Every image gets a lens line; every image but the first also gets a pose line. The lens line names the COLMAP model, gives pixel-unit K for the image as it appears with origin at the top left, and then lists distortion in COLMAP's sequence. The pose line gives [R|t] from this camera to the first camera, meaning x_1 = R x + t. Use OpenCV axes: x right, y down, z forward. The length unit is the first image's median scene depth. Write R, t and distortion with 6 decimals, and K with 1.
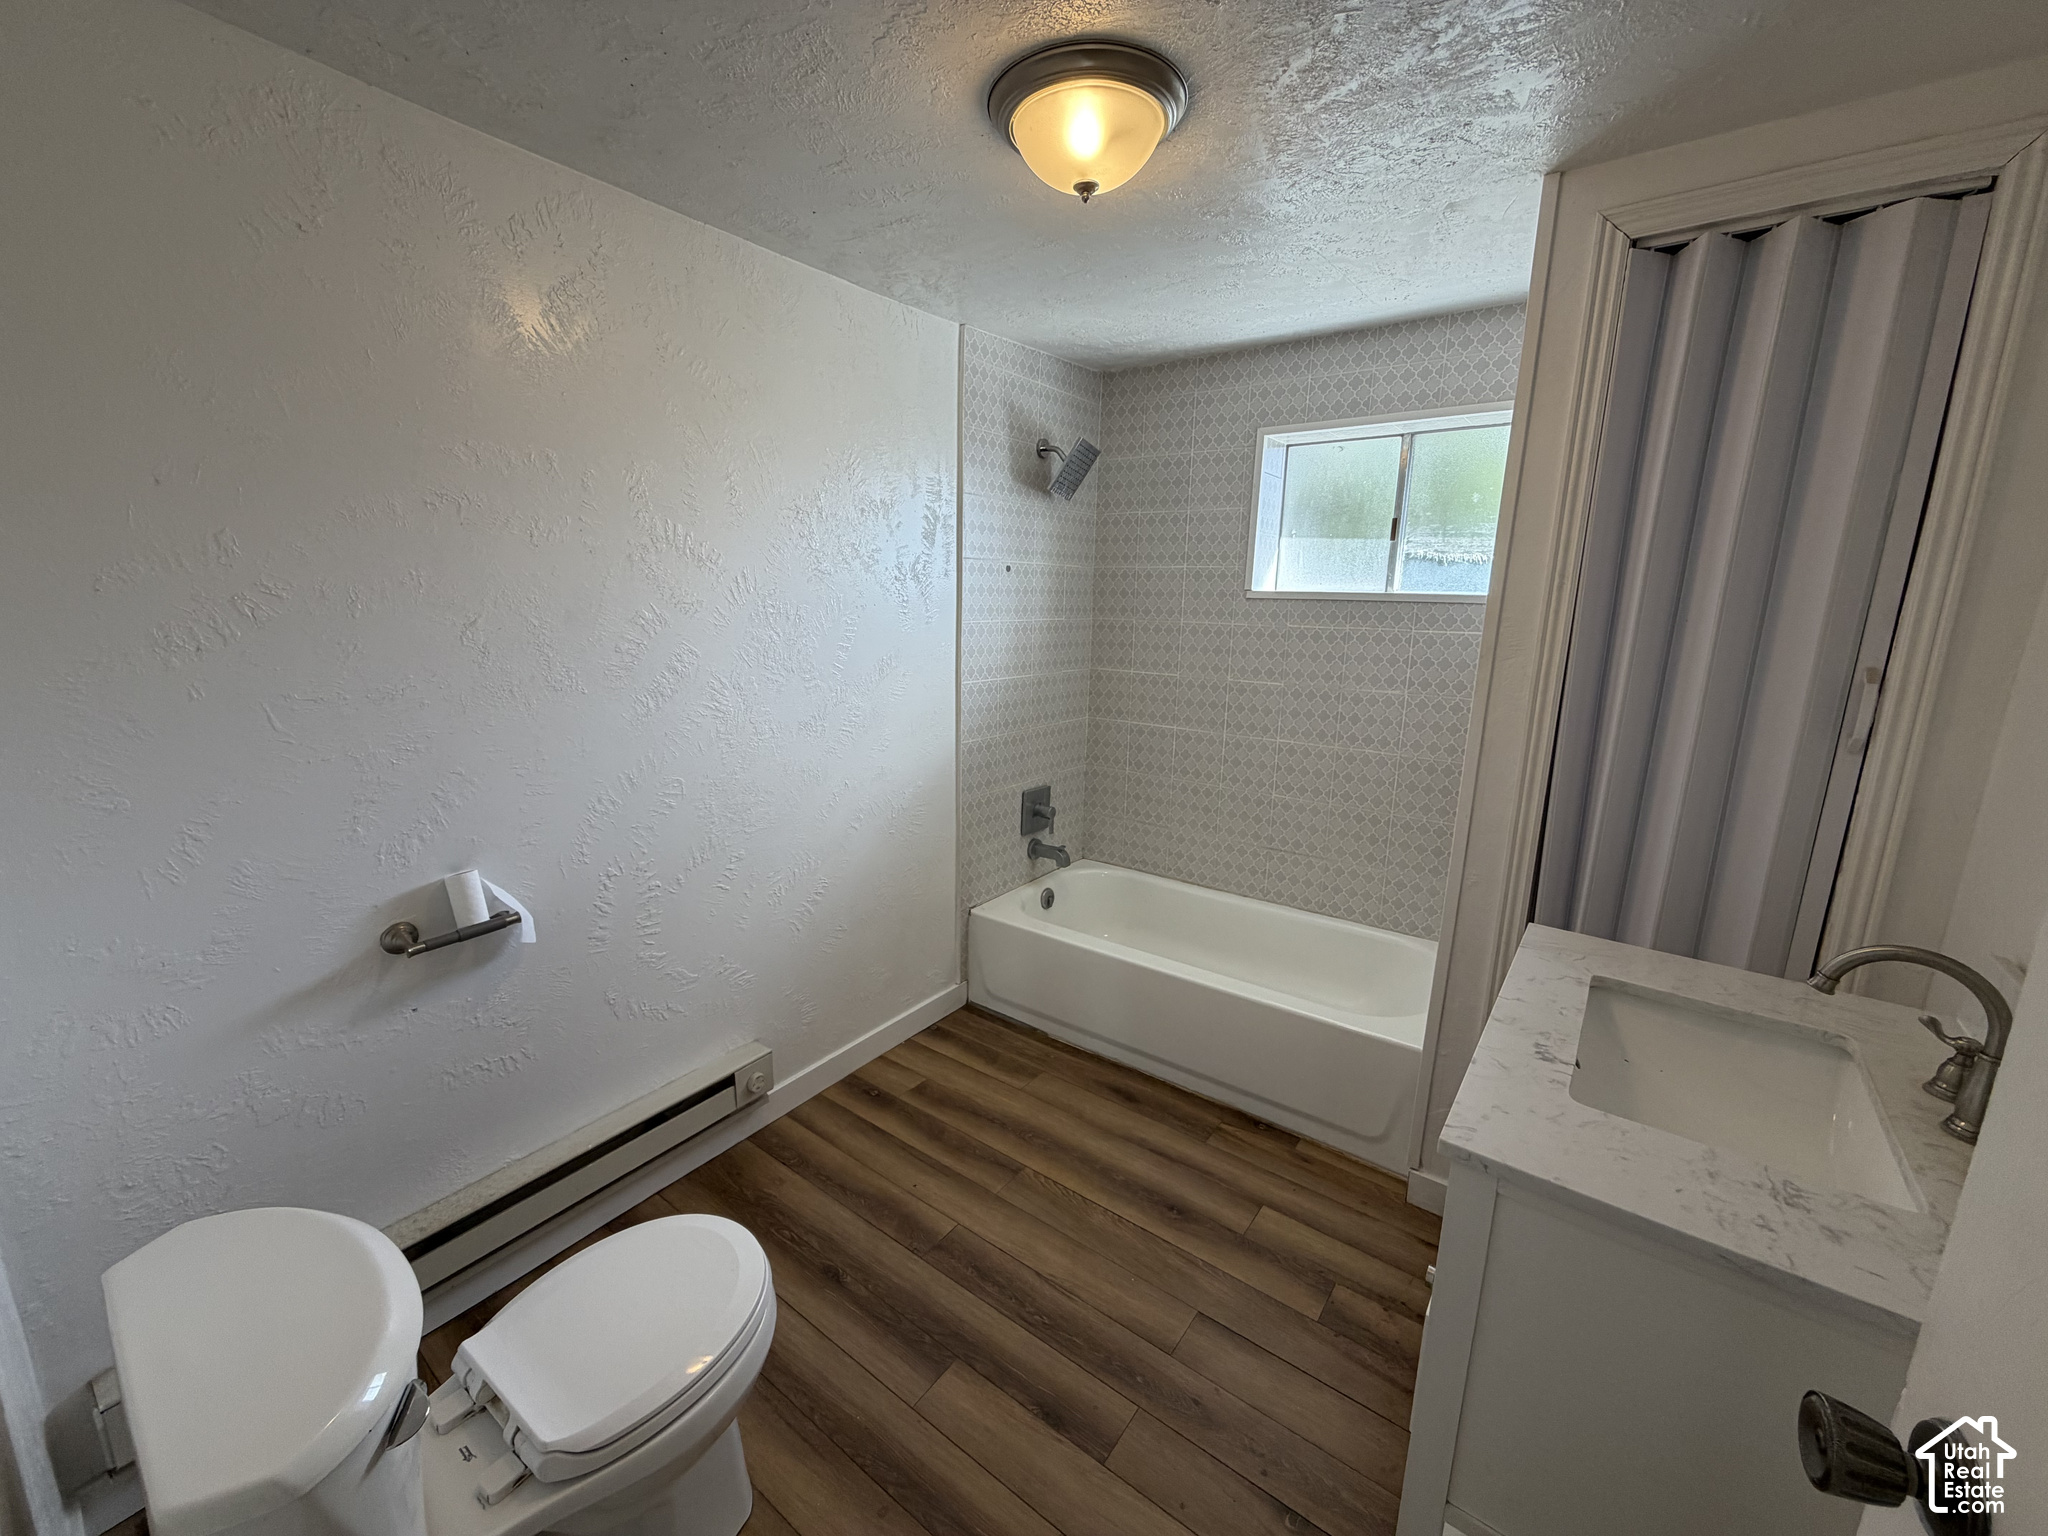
lens RADIAL K [[814.4, 0, 1018.8], [0, 814.4, 765.3], [0, 0, 1]] dist [-0.000301, 0.000037]
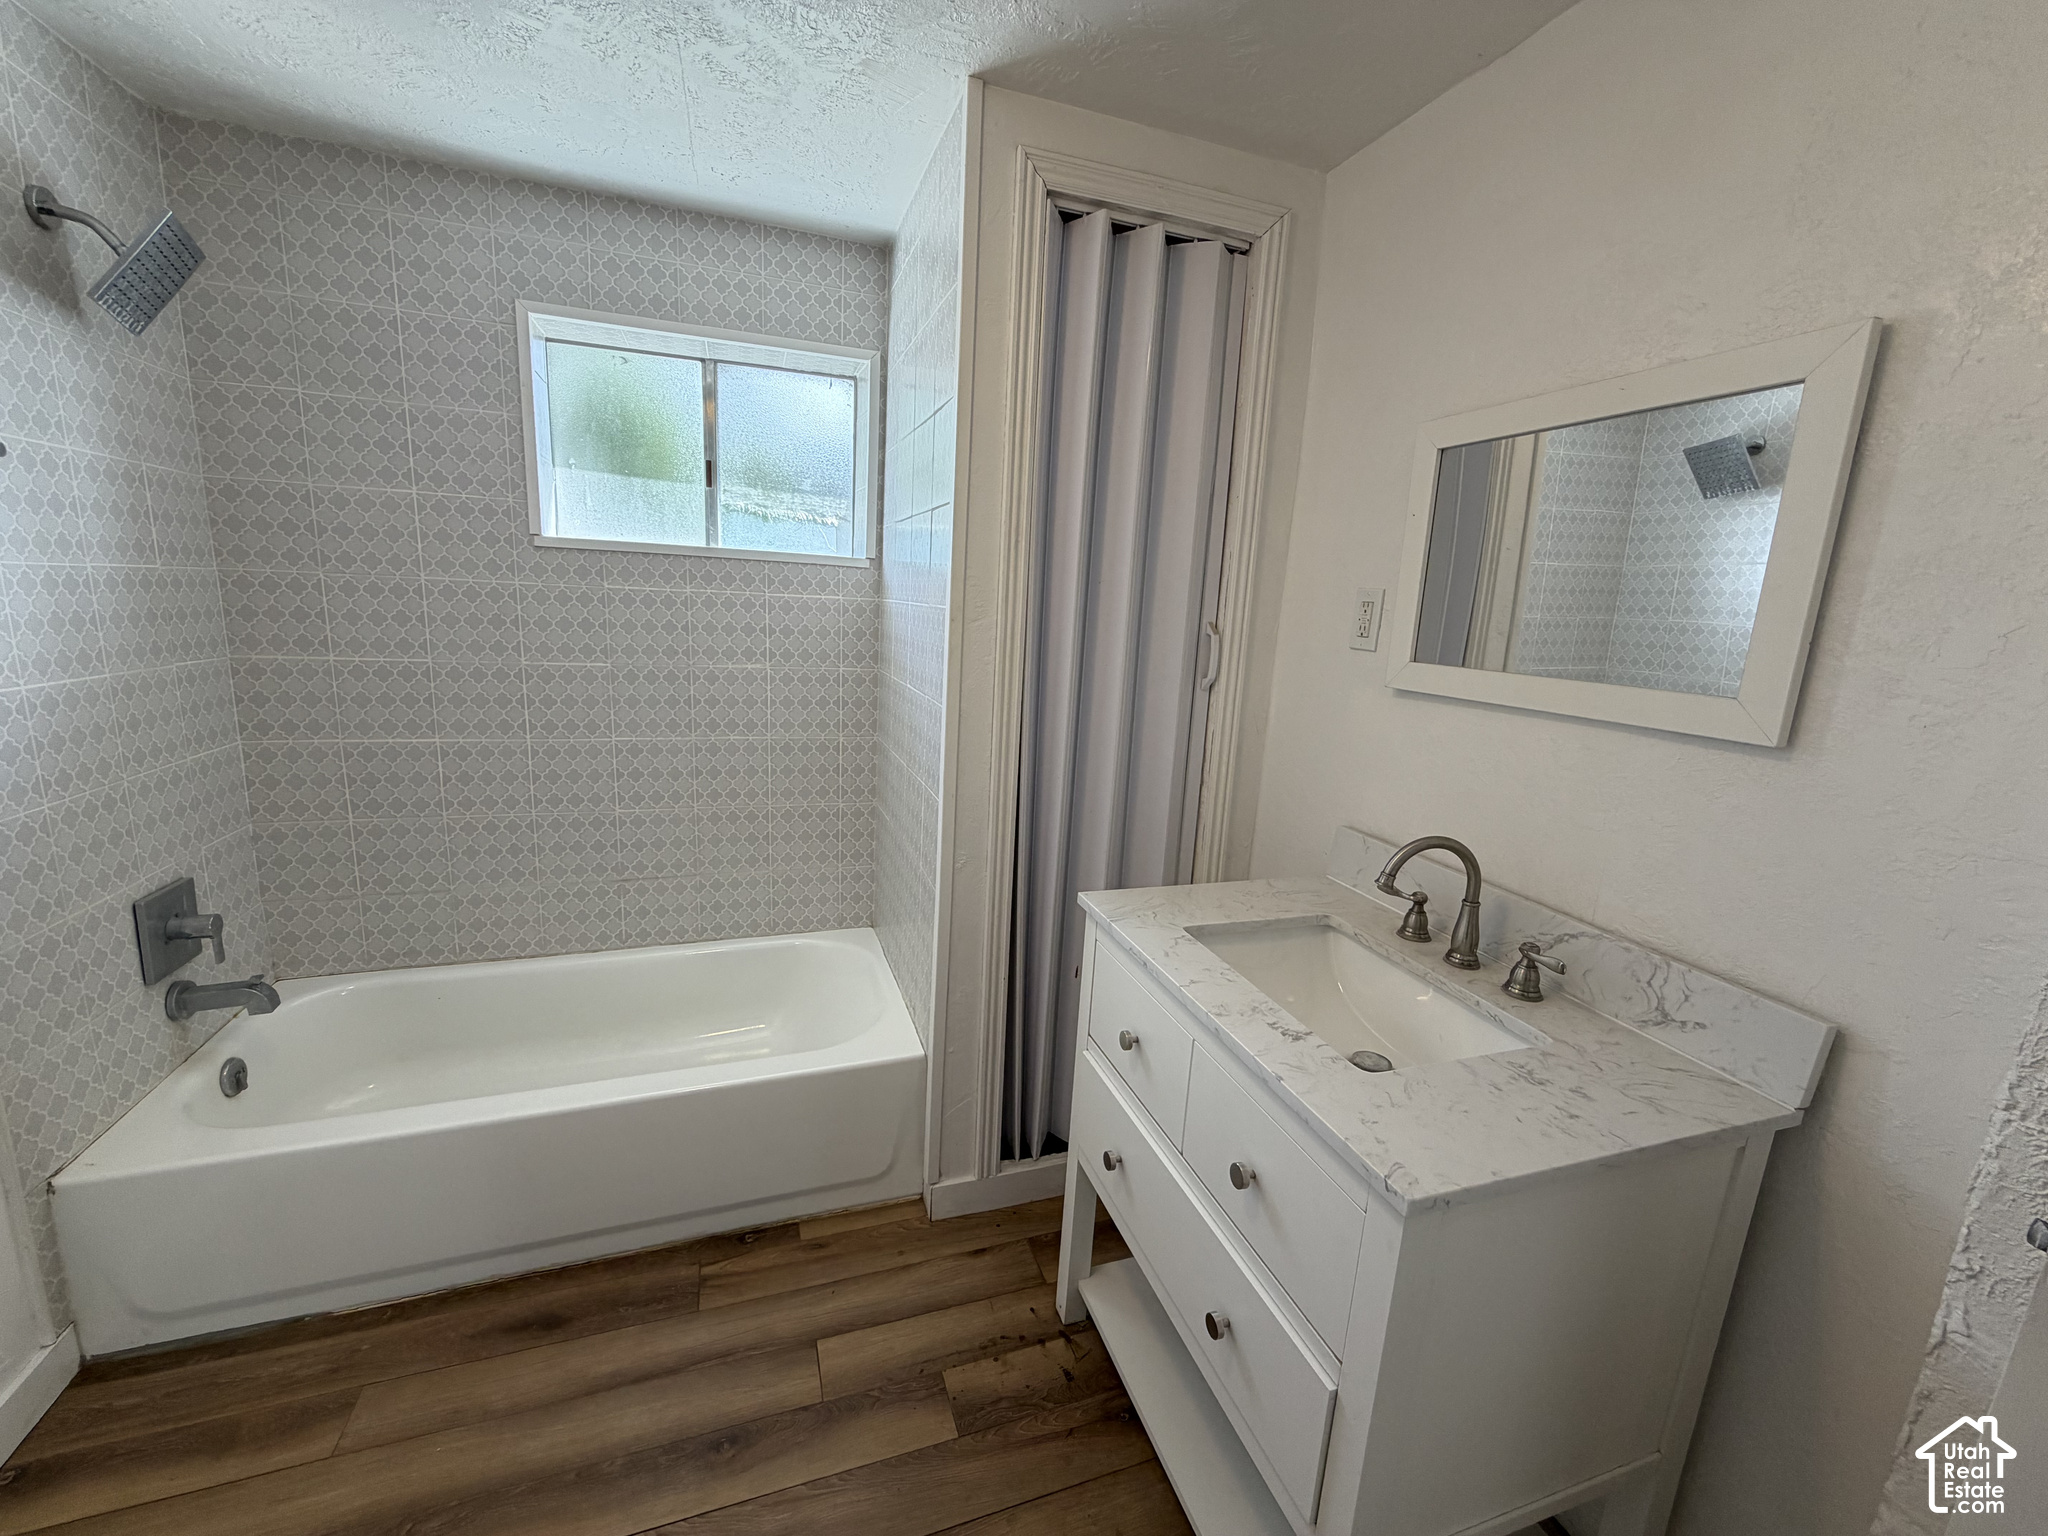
lens RADIAL K [[814.4, 0, 1018.8], [0, 814.4, 765.3], [0, 0, 1]] dist [-0.000301, 0.000037]
pose [[0.557541, -0.157737, 0.815026, -0.094194], [0.132369, 0.986113, 0.100298, -0.033239], [-0.819528, 0.051964, 0.570678, 0.265145]]
